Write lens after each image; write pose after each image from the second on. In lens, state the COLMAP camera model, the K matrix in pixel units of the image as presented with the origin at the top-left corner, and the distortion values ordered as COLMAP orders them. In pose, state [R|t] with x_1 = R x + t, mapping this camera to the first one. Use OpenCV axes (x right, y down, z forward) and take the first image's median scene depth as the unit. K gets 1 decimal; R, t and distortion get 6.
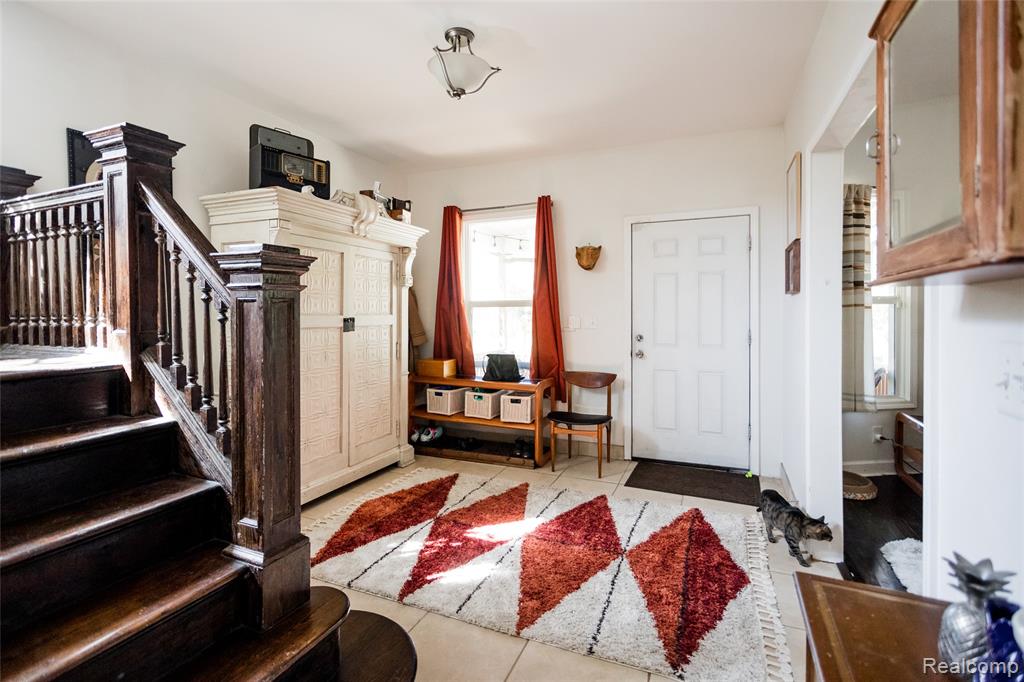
lens RADIAL K [[488.1, 0, 504.2], [0, 488.1, 320.5], [0, 0, 1]] dist [0.003118, 0.000020]
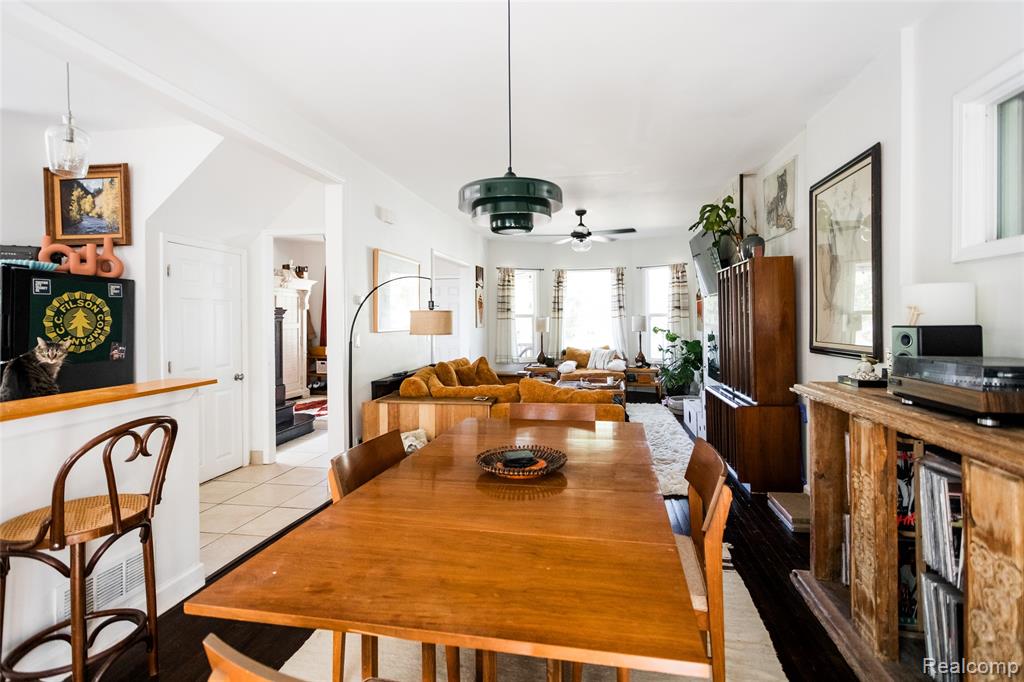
lens RADIAL K [[488.1, 0, 506.9], [0, 488.1, 323.8], [0, 0, 1]] dist [0.003118, 0.000020]
pose [[0.976508, -0.004586, 0.215432, 0.179605], [0.005615, 0.999976, -0.004162, 0.003099], [-0.215408, 0.005274, 0.976510, -1.165567]]
